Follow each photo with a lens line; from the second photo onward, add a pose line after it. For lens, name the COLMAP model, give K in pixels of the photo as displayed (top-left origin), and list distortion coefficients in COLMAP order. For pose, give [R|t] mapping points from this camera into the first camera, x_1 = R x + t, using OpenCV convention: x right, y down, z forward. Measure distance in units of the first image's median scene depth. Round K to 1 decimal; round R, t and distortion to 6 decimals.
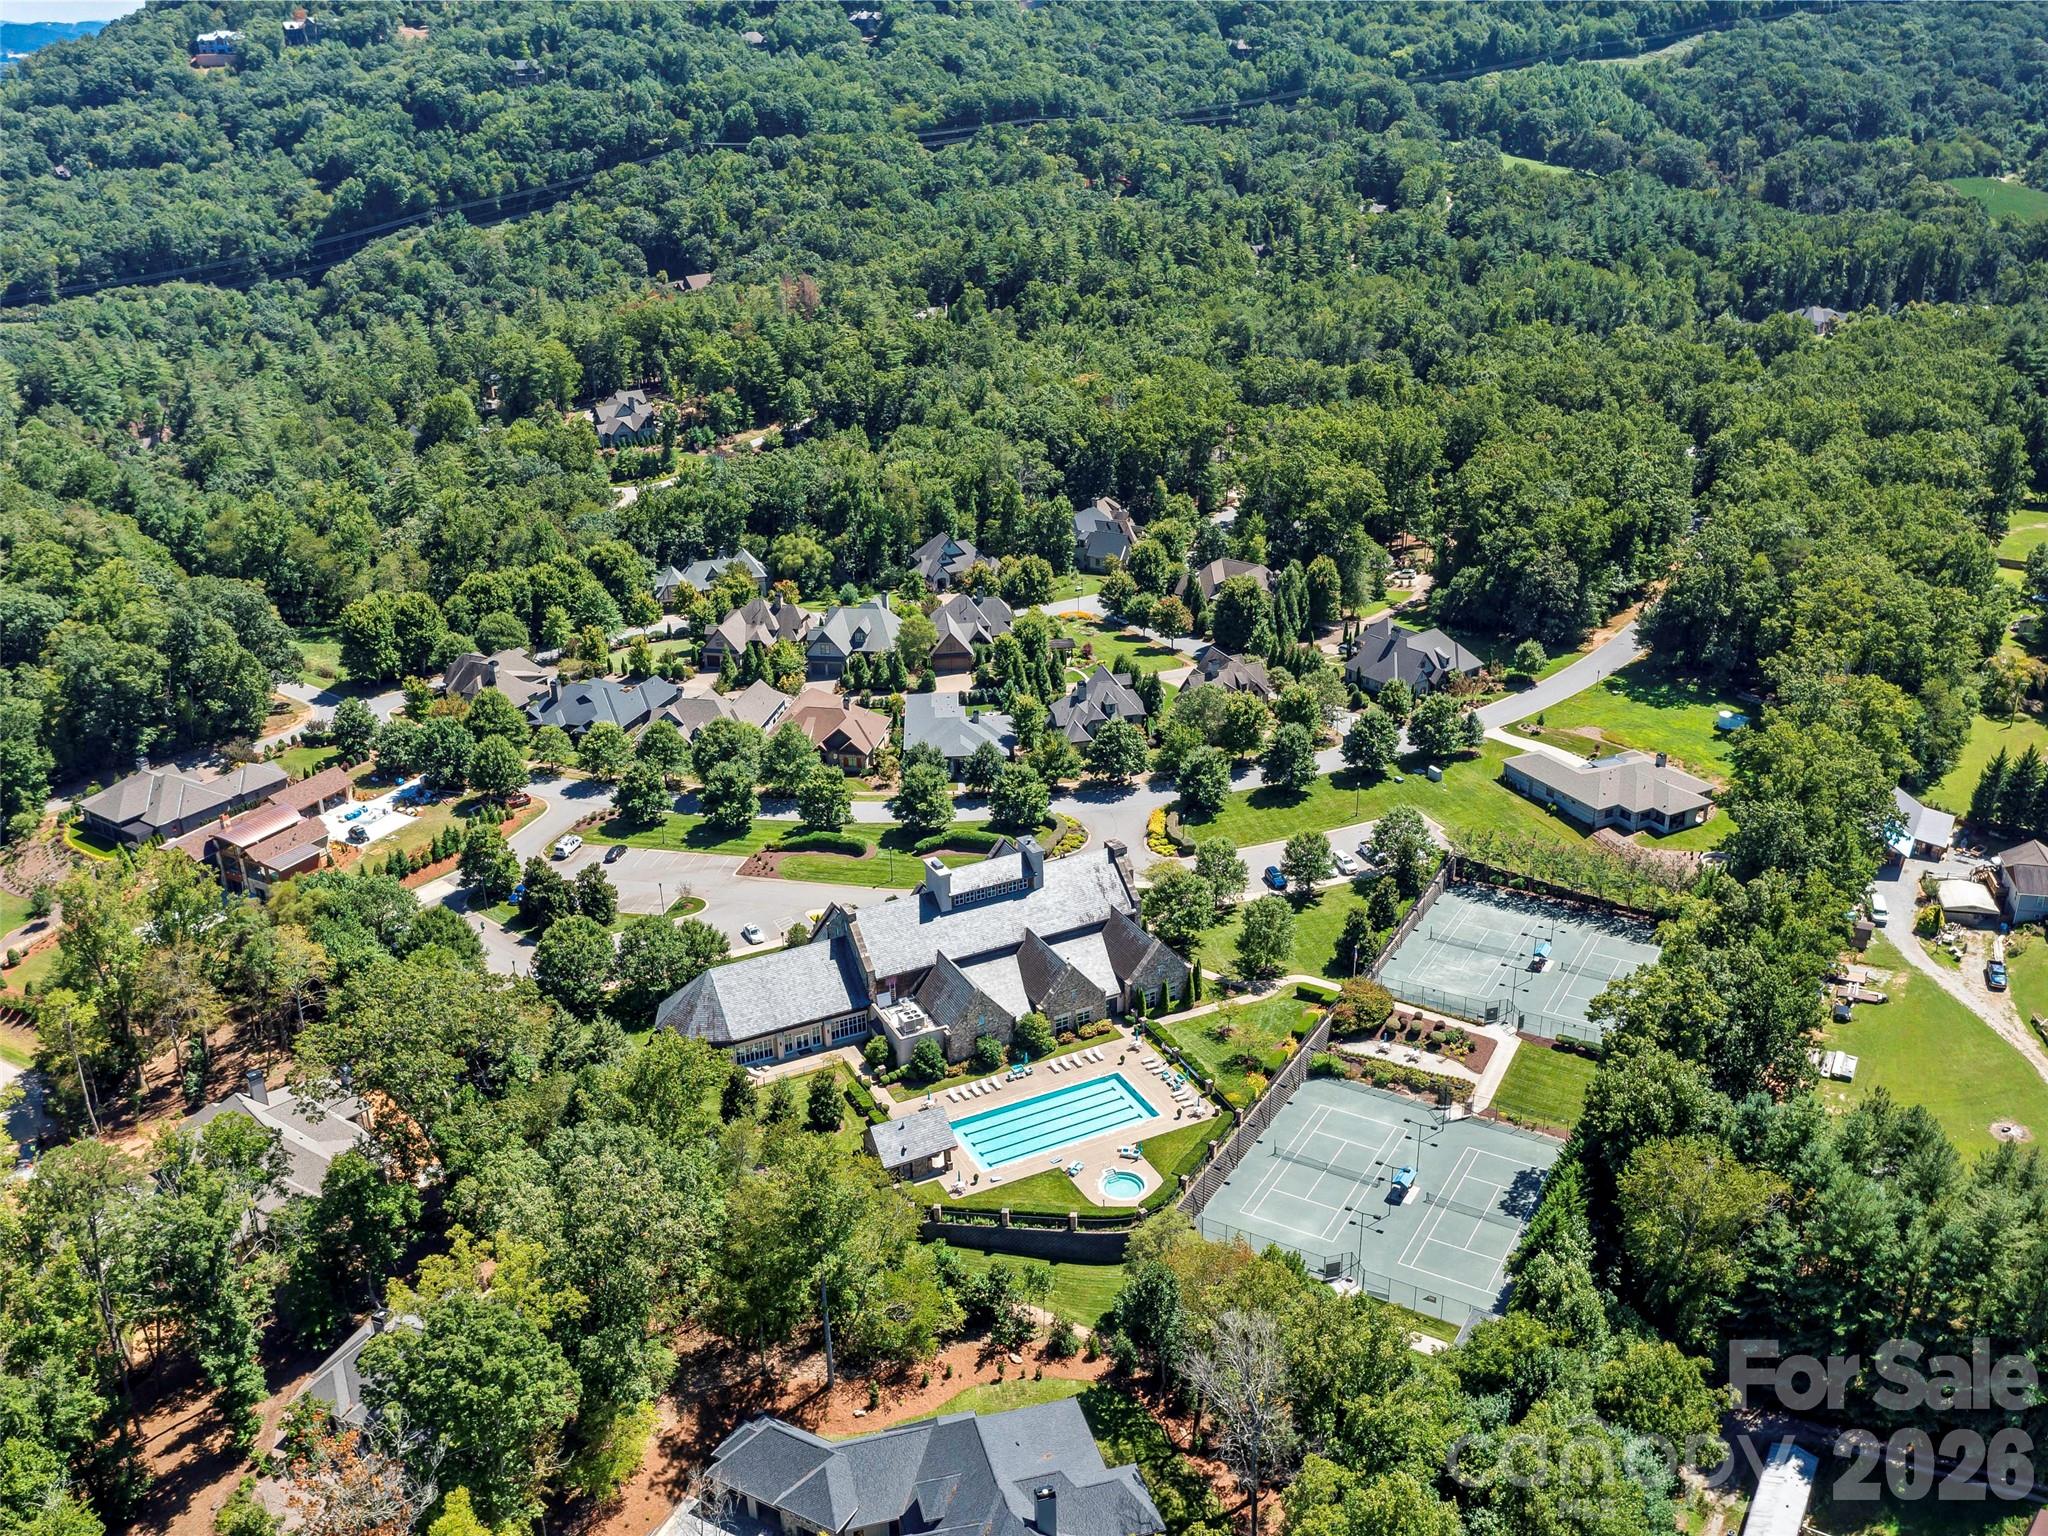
lens RADIAL K [[1824.6, 0, 1039.7], [0, 1824.6, 773.4], [0, 0, 1]] dist [-0.039219, 0.009739]
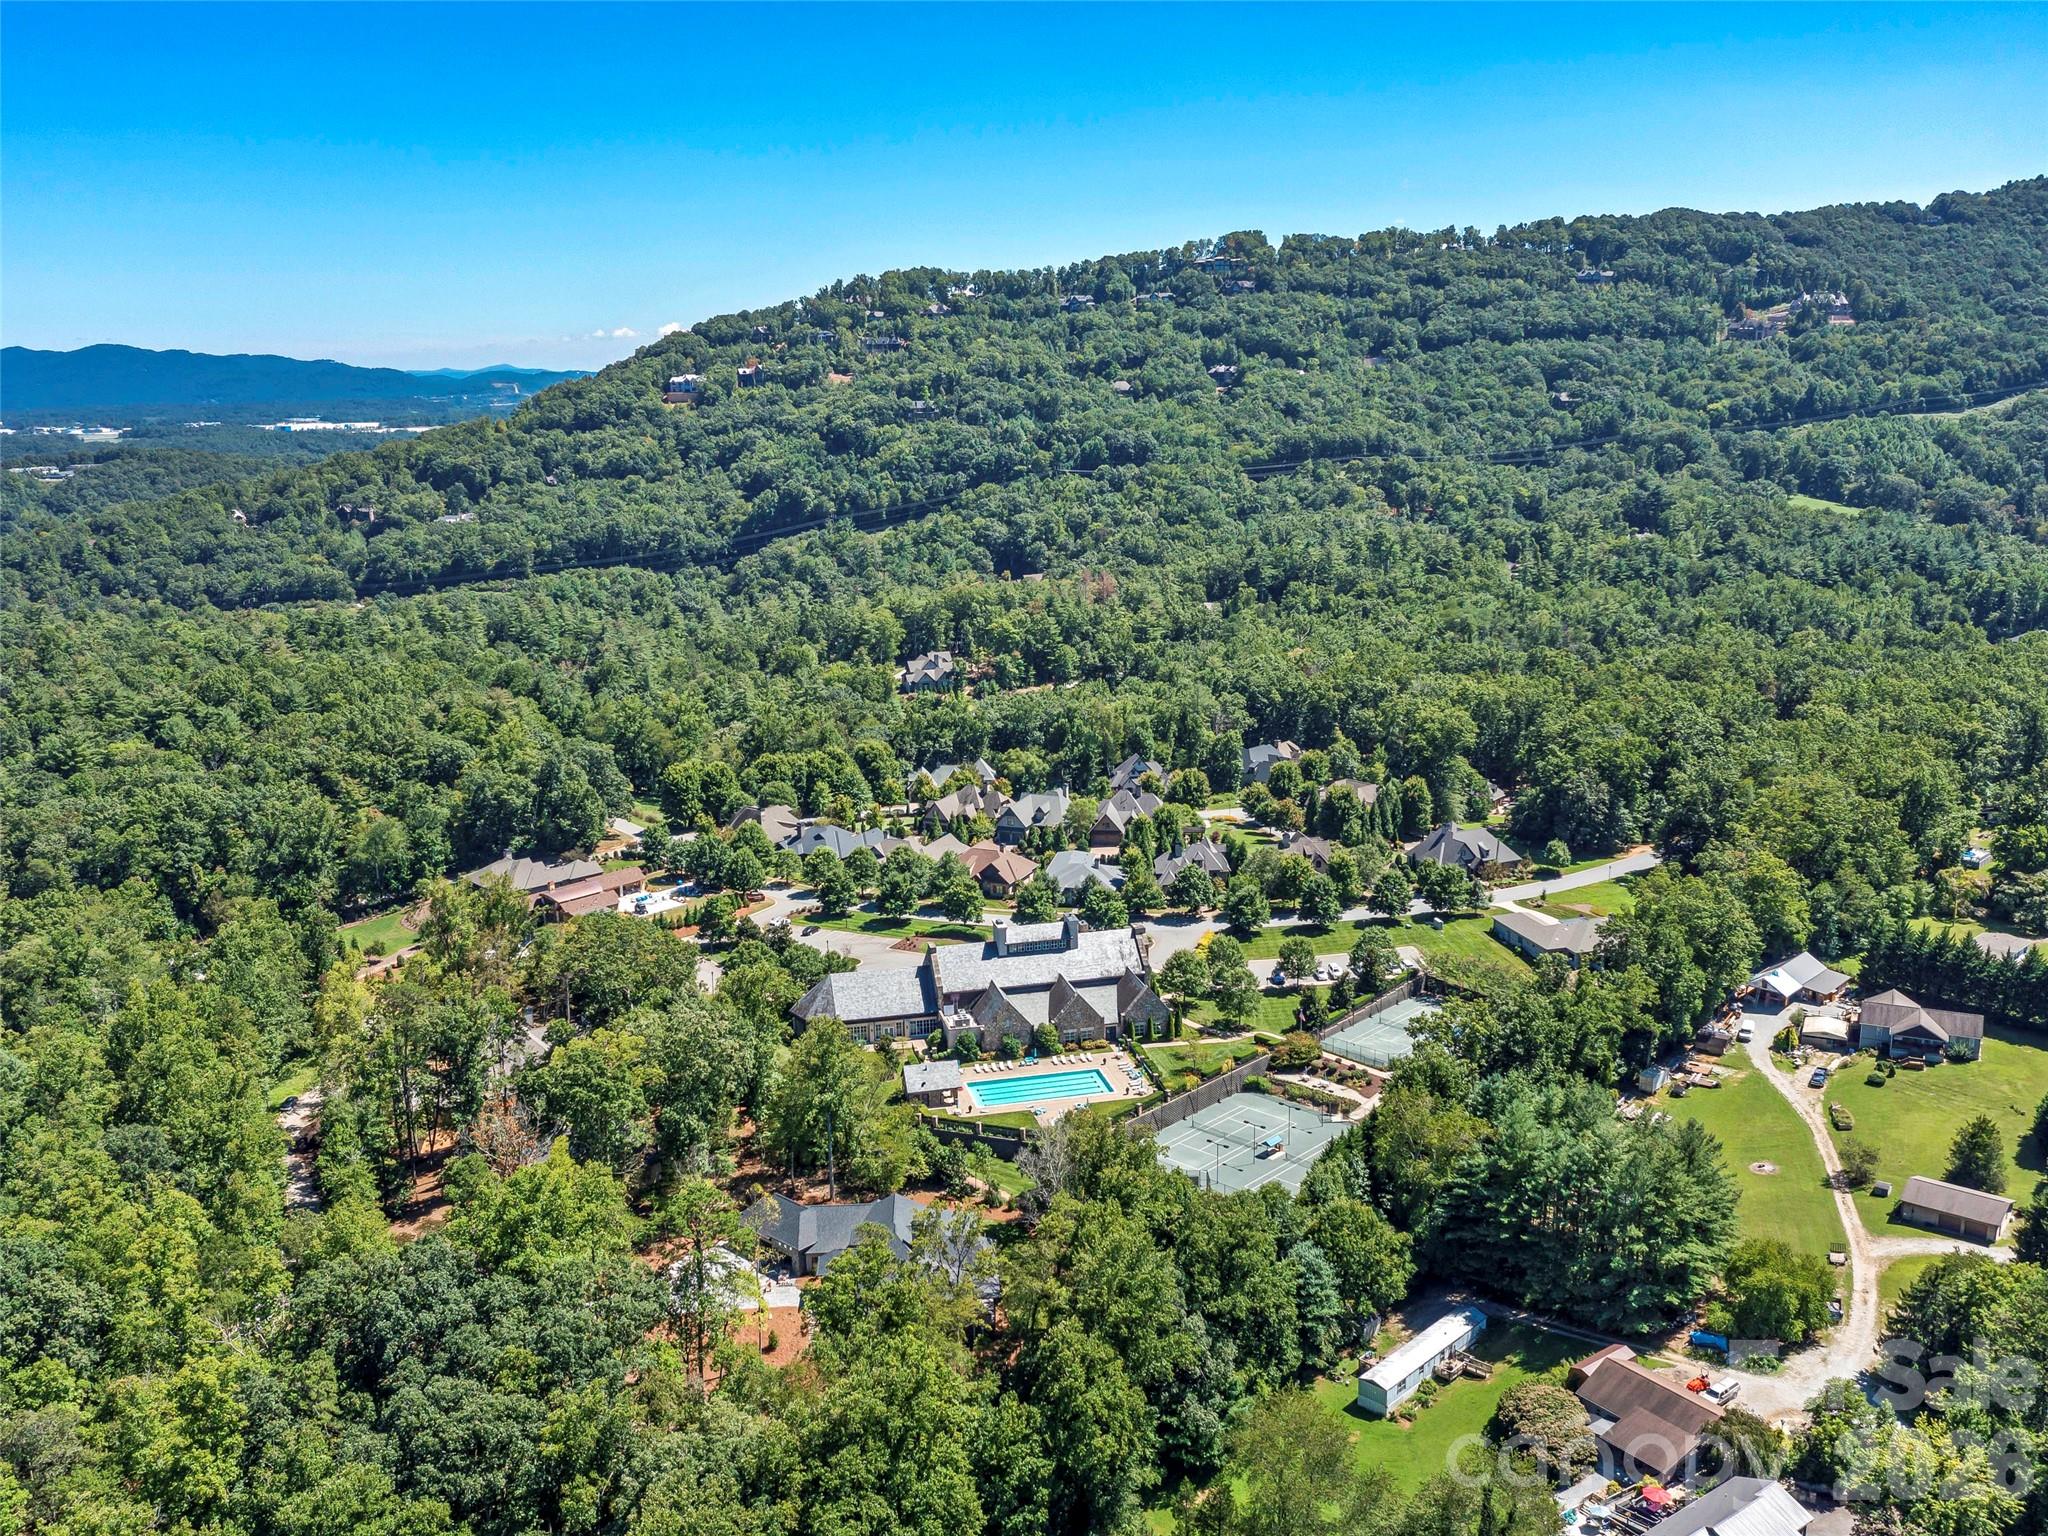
lens RADIAL K [[1824.6, 0, 1034.8], [0, 1824.6, 760.8], [0, 0, 1]] dist [-0.039219, 0.009739]
pose [[0.973265, 0.052478, -0.223610, 0.142067], [-0.093193, 0.980037, -0.175622, 0.088144], [0.209929, 0.191766, 0.958726, -0.188029]]
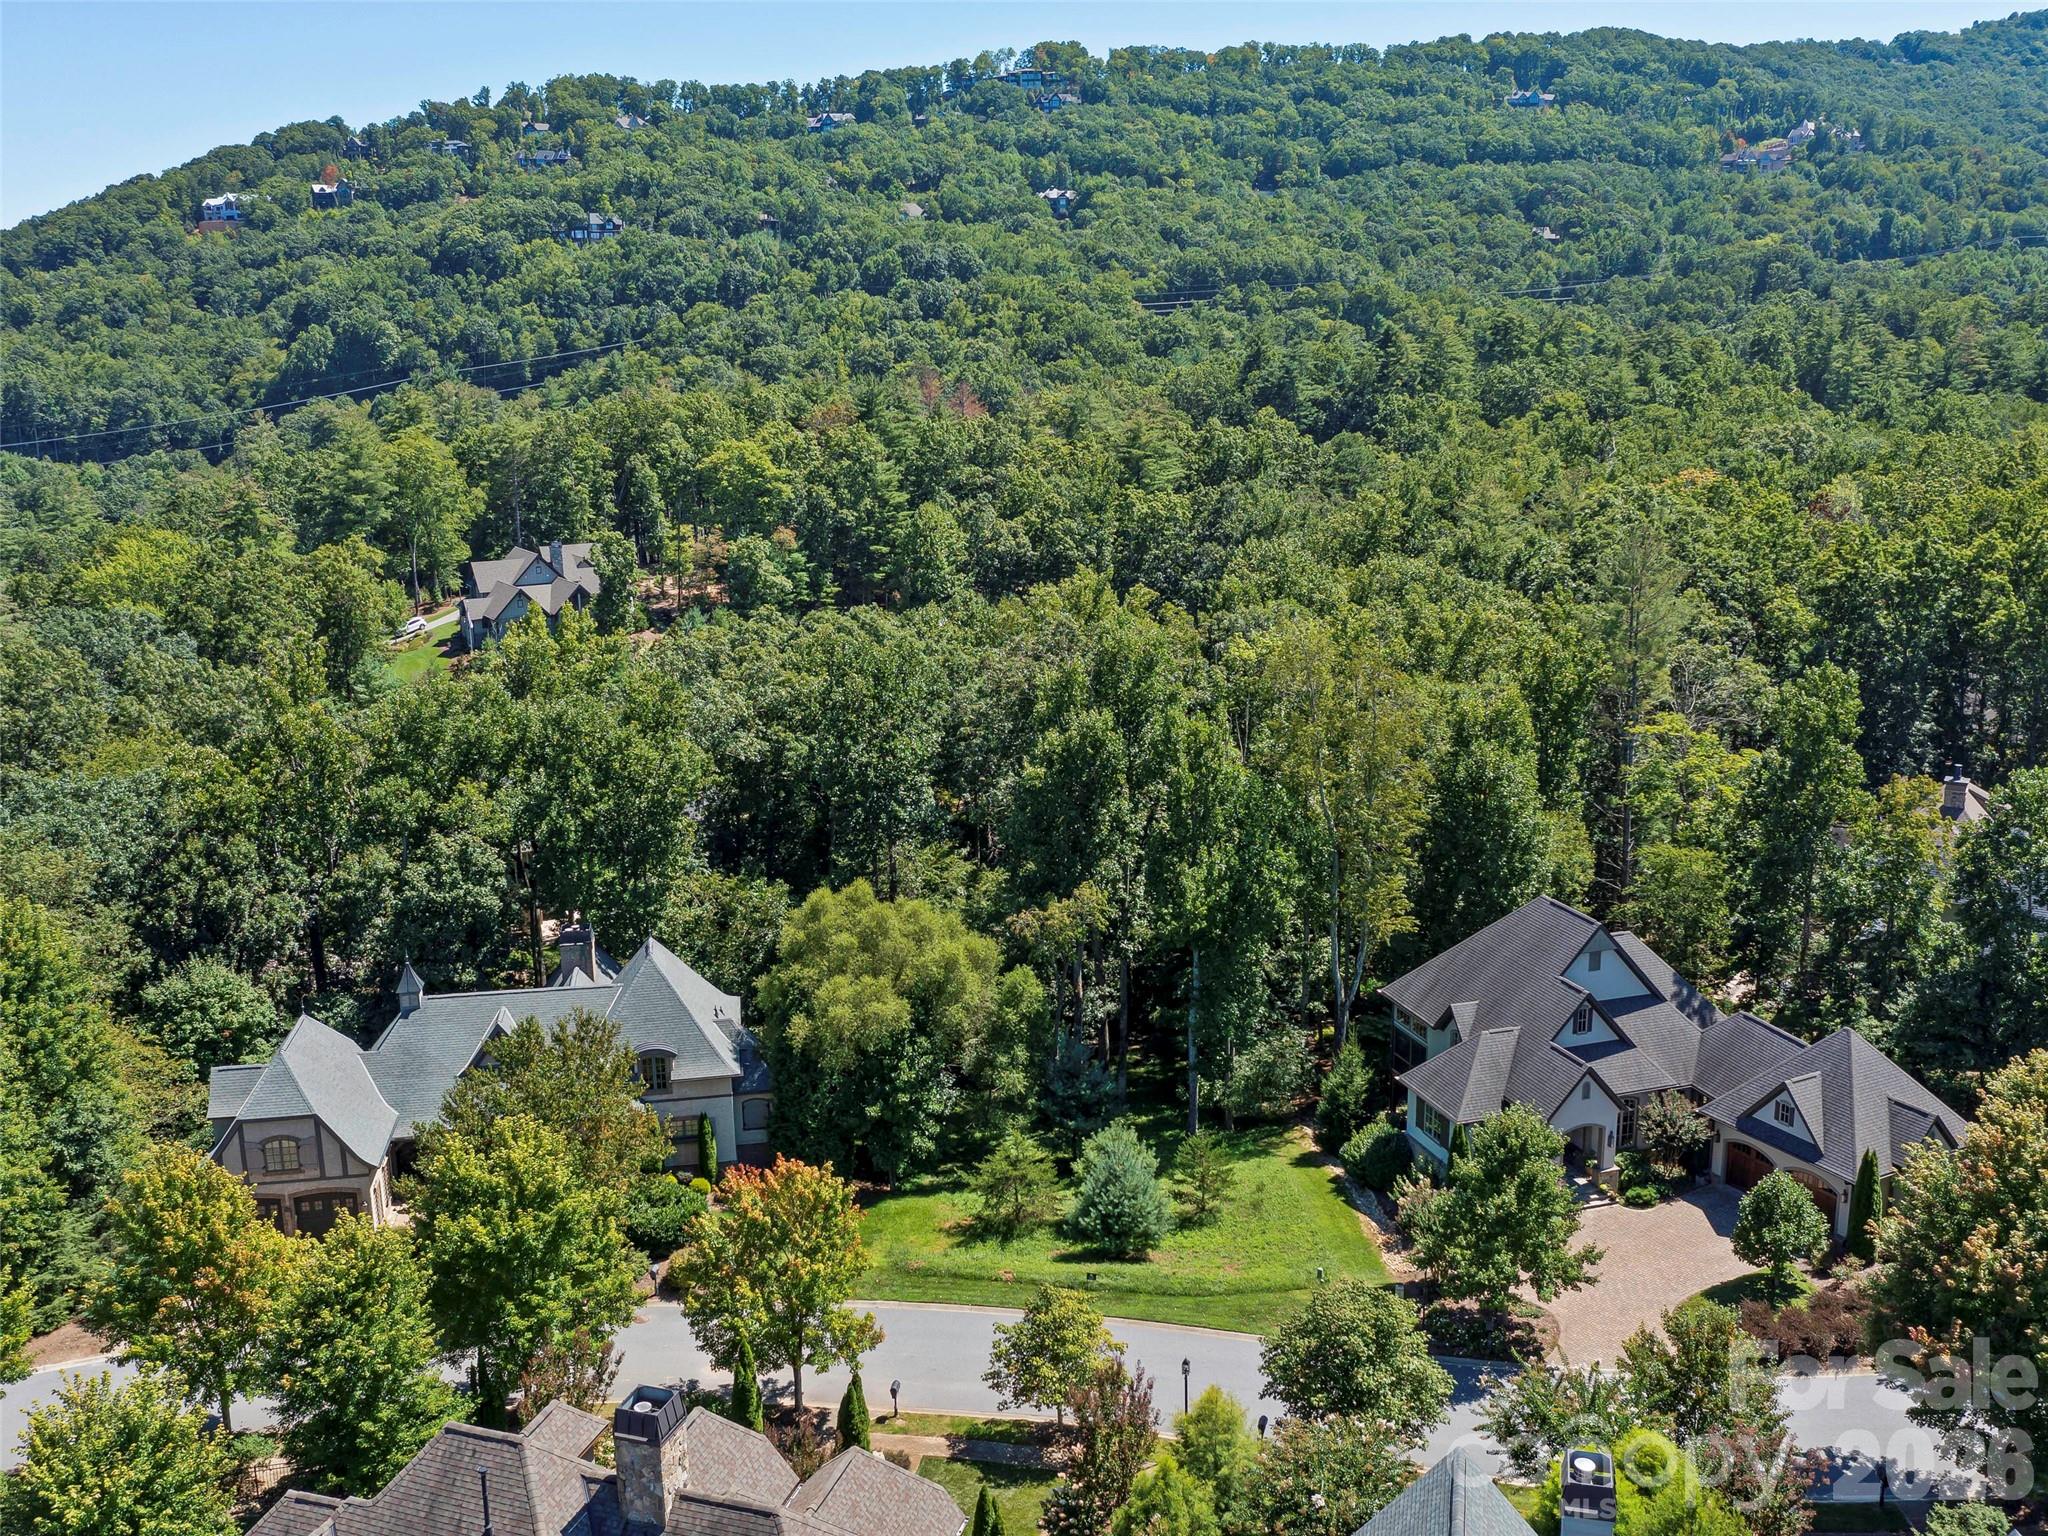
lens RADIAL K [[1824.6, 0, 1016.7], [0, 1824.6, 761.9], [0, 0, 1]] dist [-0.039219, 0.009739]
pose [[0.995388, 0.021542, -0.093484, -0.086210], [-0.038218, 0.982841, -0.180454, -0.095087], [0.087993, 0.183194, 0.979131, 0.696465]]
